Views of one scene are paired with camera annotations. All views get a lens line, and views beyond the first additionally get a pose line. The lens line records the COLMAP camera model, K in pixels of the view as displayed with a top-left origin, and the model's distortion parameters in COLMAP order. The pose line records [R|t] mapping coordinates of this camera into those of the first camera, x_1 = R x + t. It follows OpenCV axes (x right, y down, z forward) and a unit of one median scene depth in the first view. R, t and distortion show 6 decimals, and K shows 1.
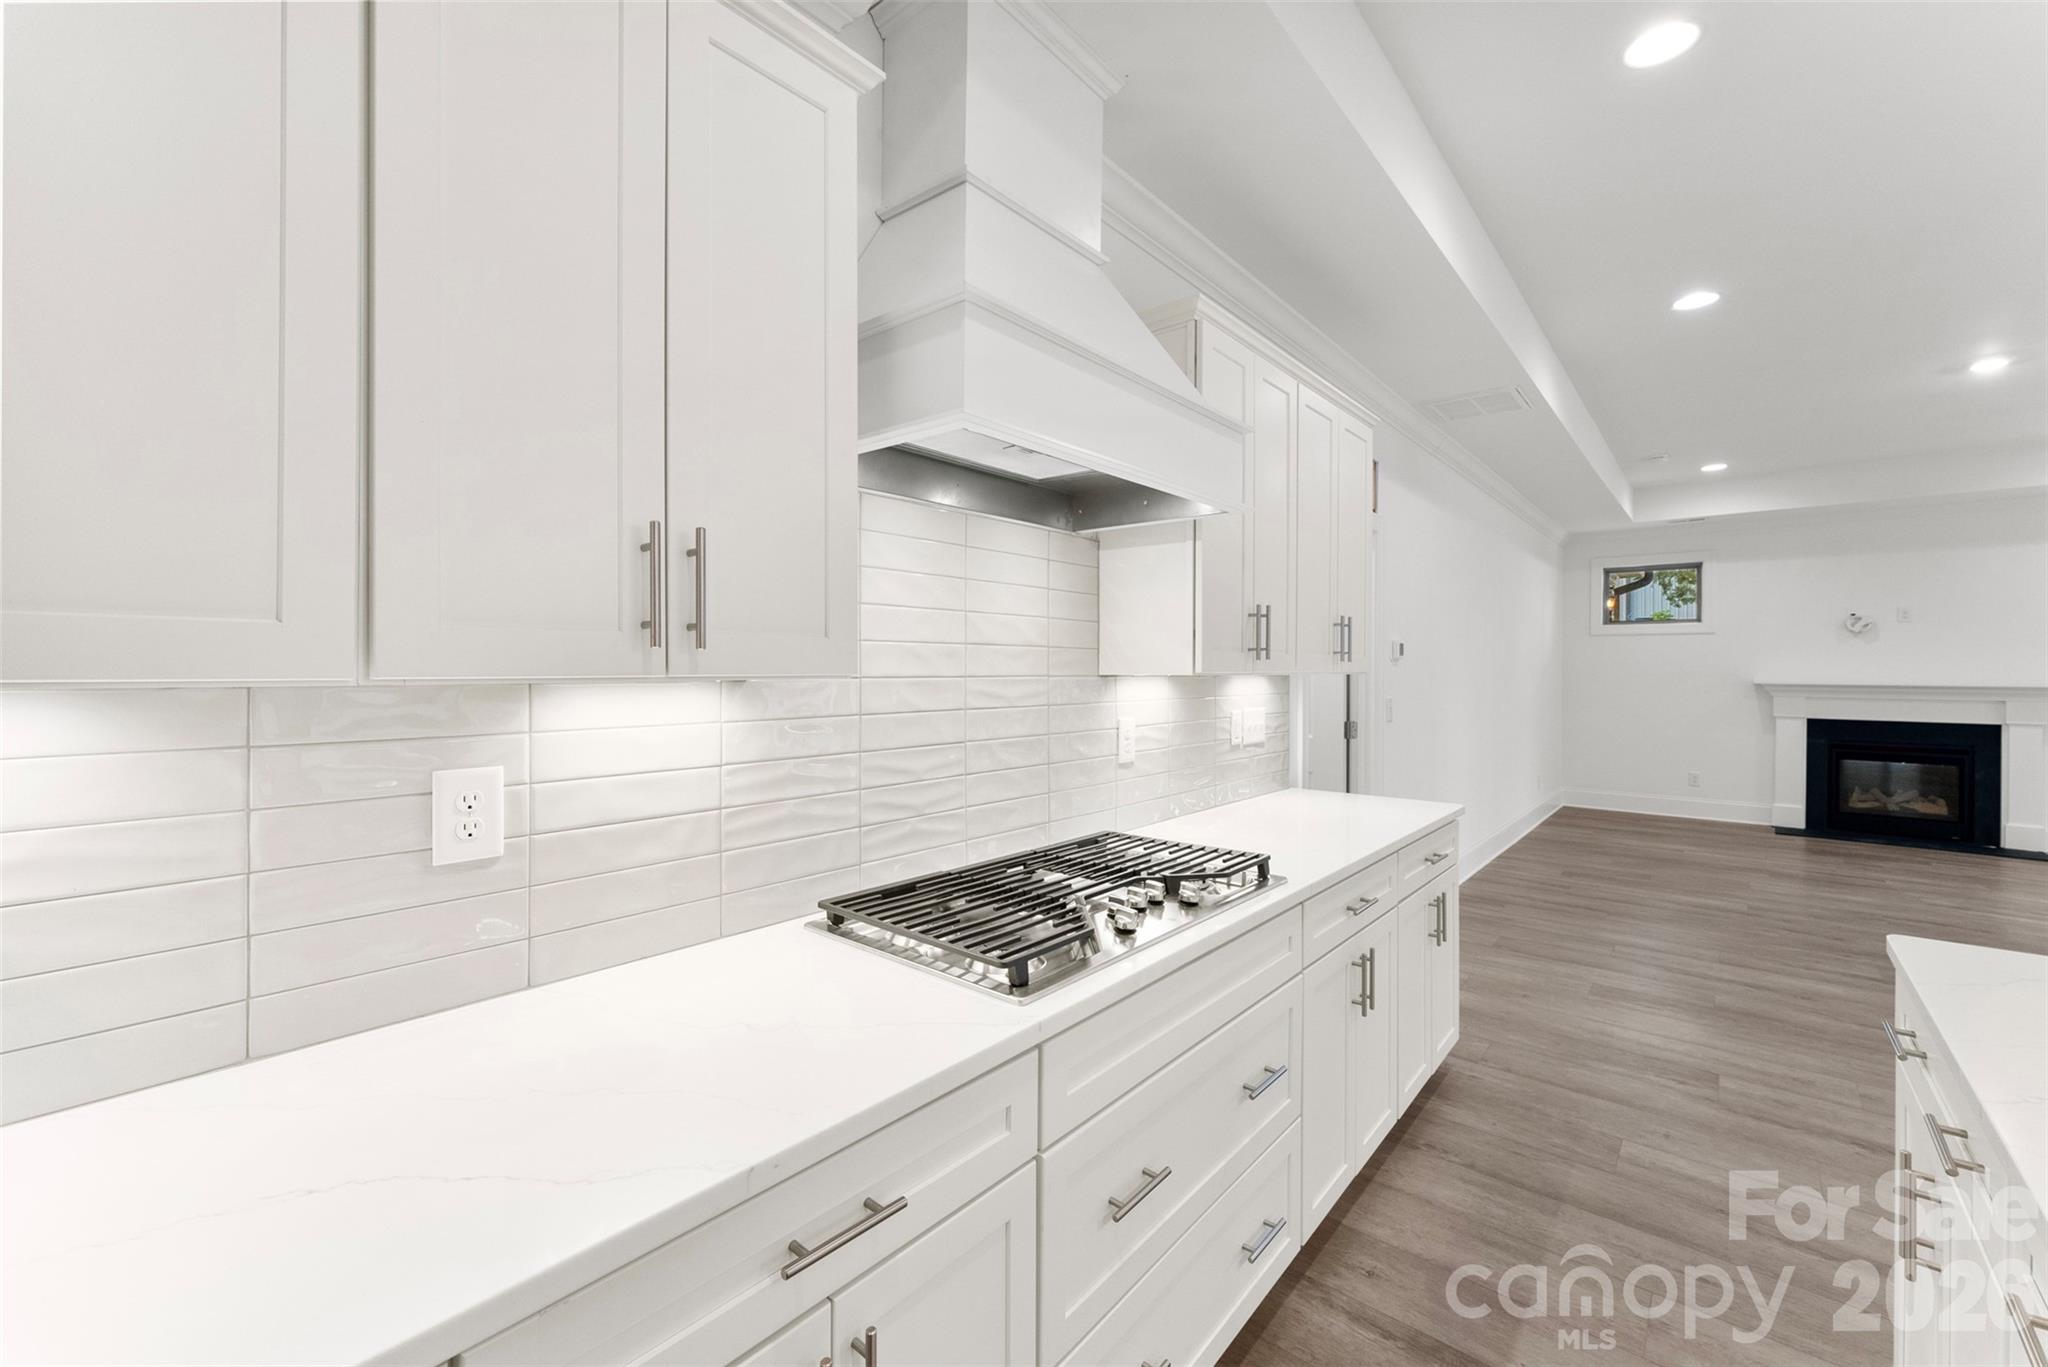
lens RADIAL K [[819.9, 0, 1022.4], [0, 819.9, 672.8], [0, 0, 1]] dist [-0.002052, -0.000027]
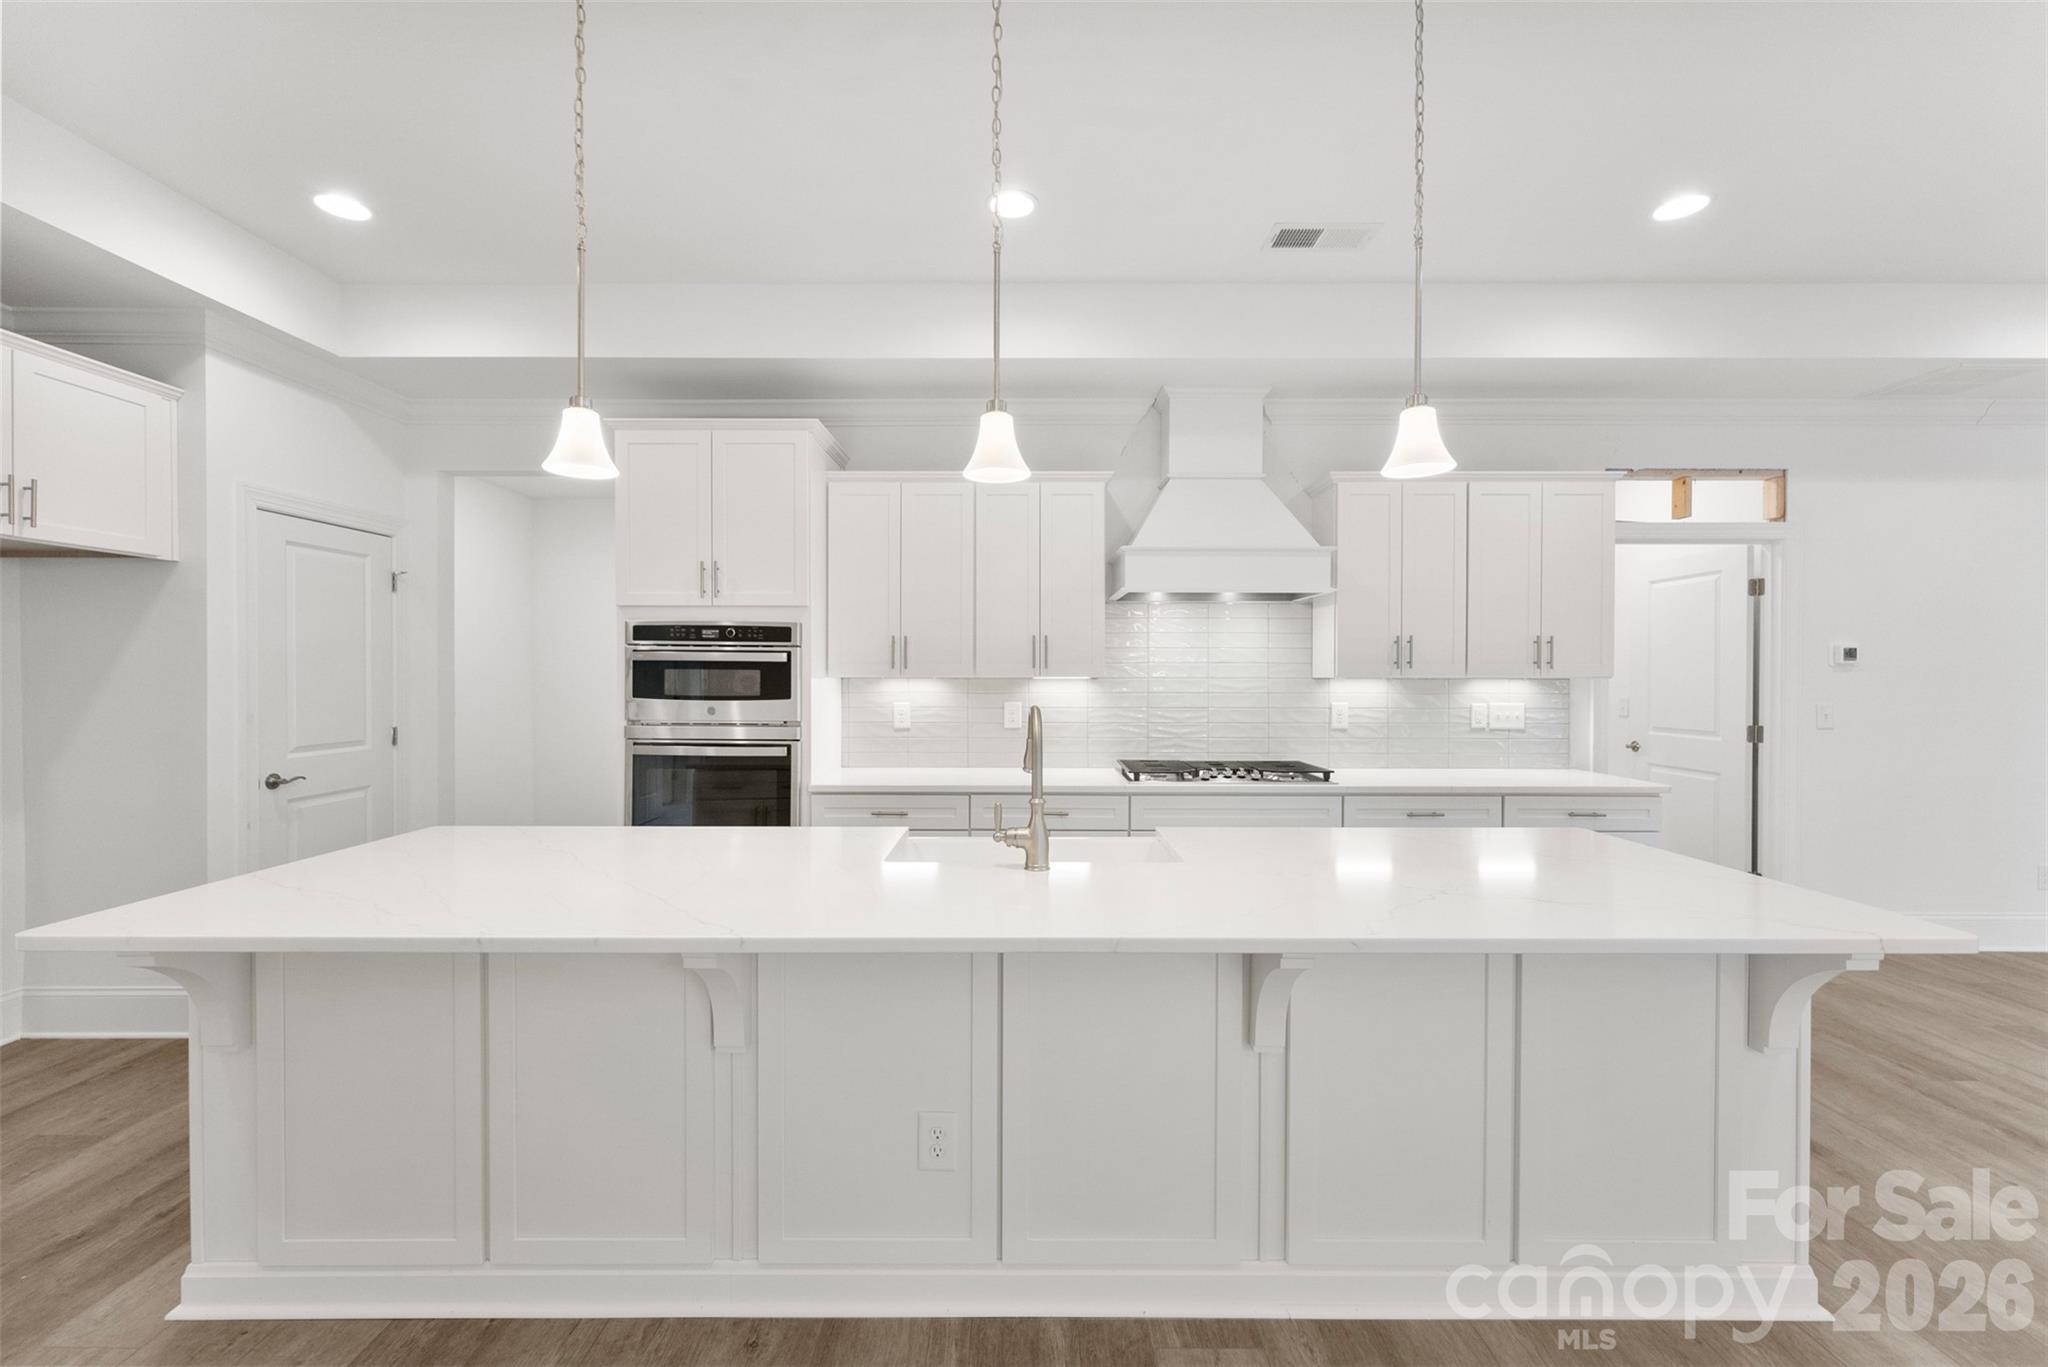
lens RADIAL K [[801.7, 0, 1031.6], [0, 801.7, 684.5], [0, 0, 1]] dist [-0.001576, -0.000158]
pose [[0.650404, 0.003241, -0.759582, 0.569938], [-0.002940, 0.999994, 0.001749, 0.008798], [0.759583, 0.001096, 0.650409, -0.342069]]
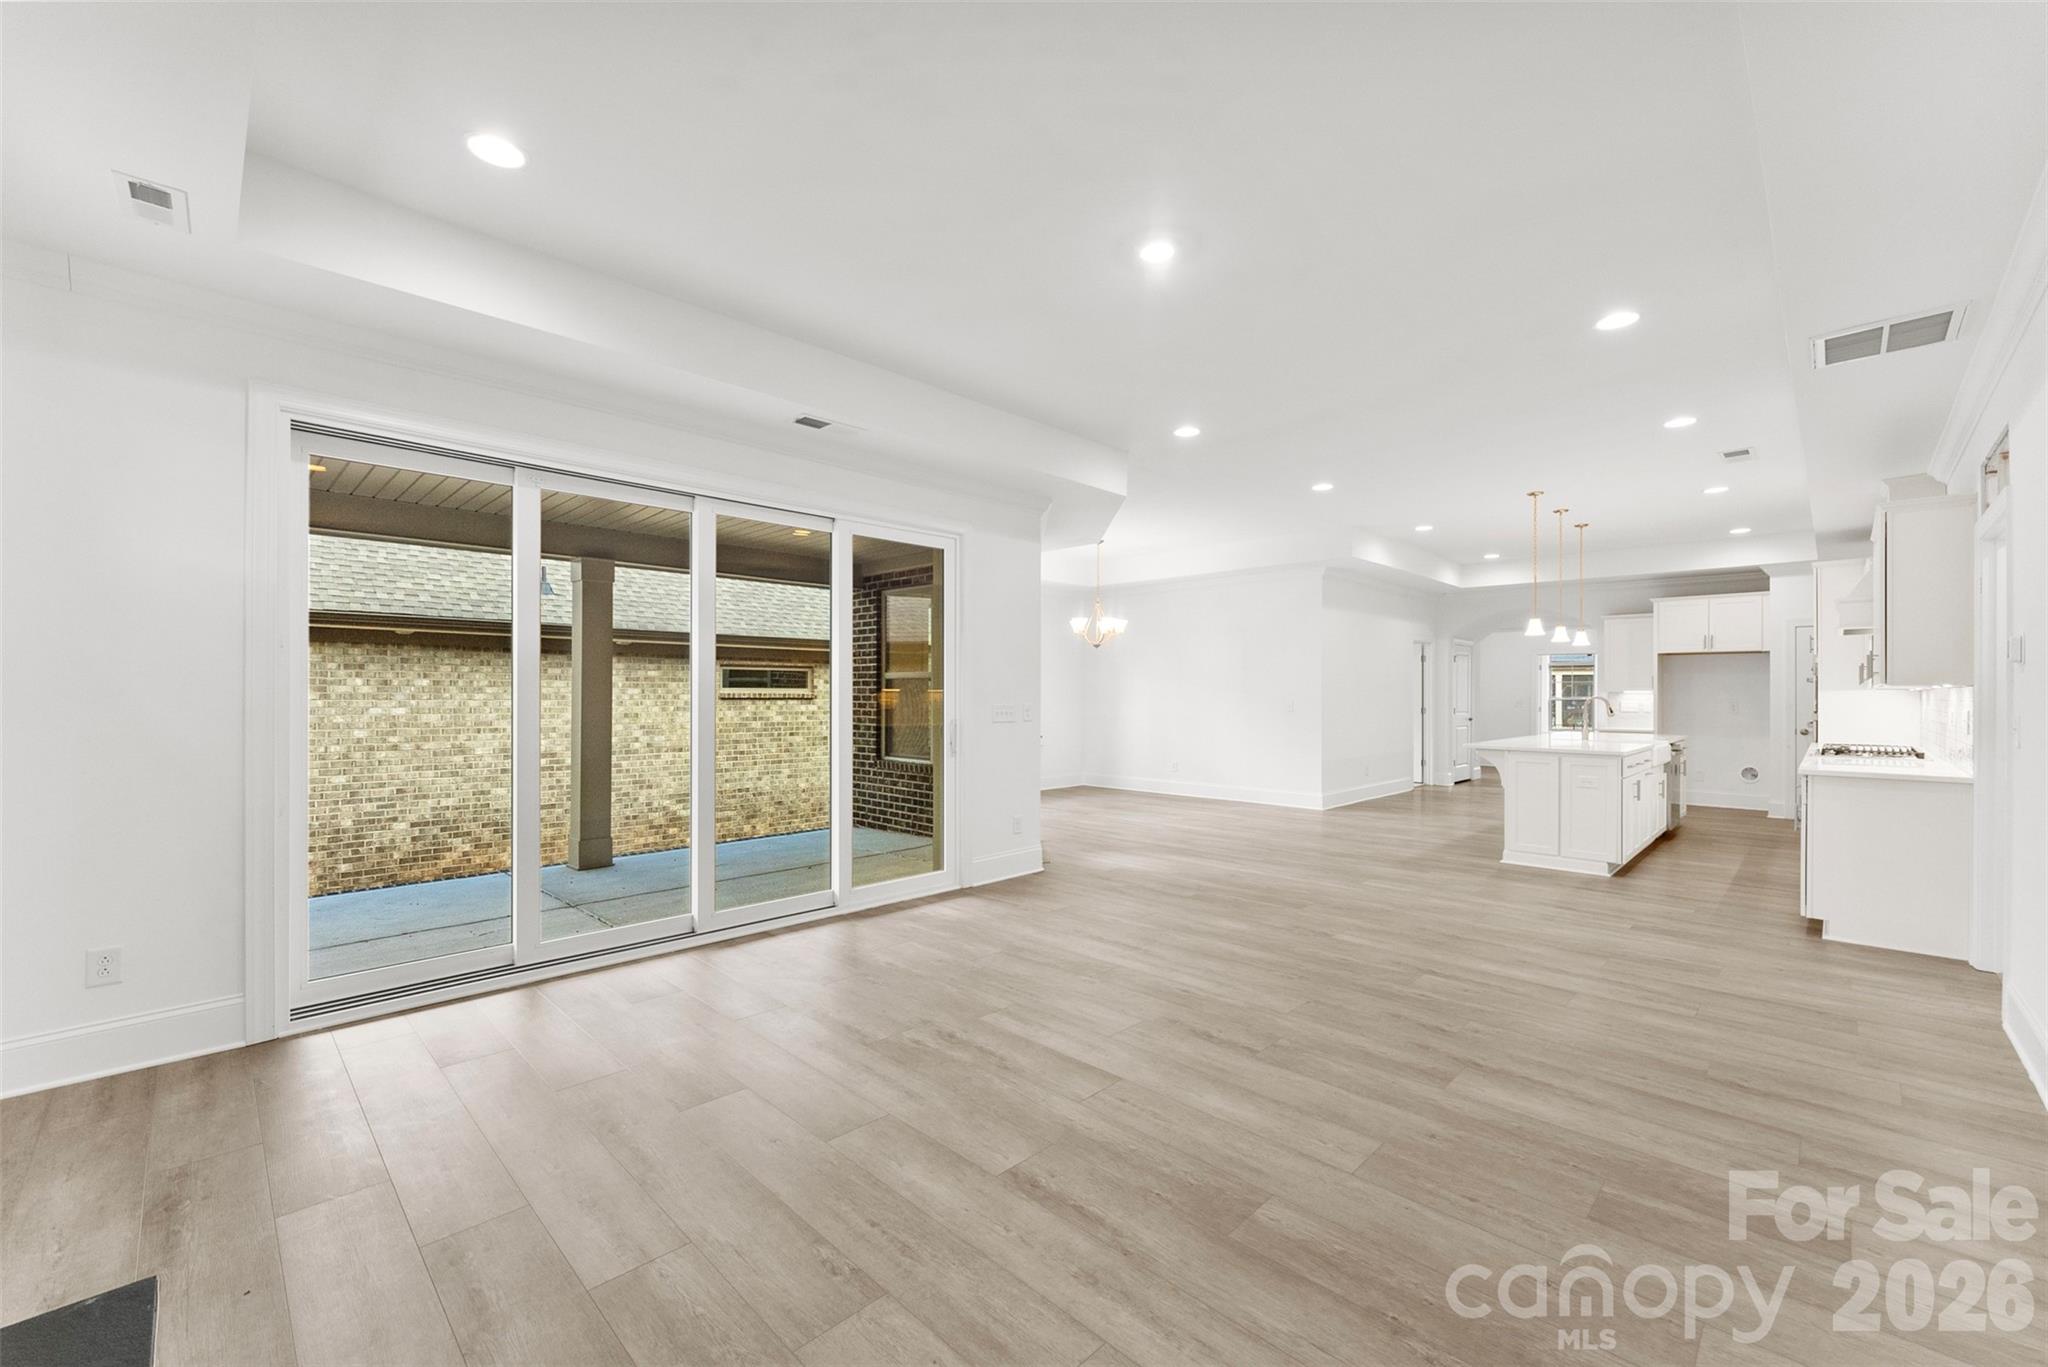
lens RADIAL K [[824.5, 0, 1020.4], [0, 824.5, 692.0], [0, 0, 1]] dist [0.001671, -0.000054]
pose [[-0.997674, -0.006833, 0.067822, 1.342611], [-0.006635, 0.999973, 0.003142, 0.014324], [-0.067842, 0.002685, -0.997692, 1.868013]]
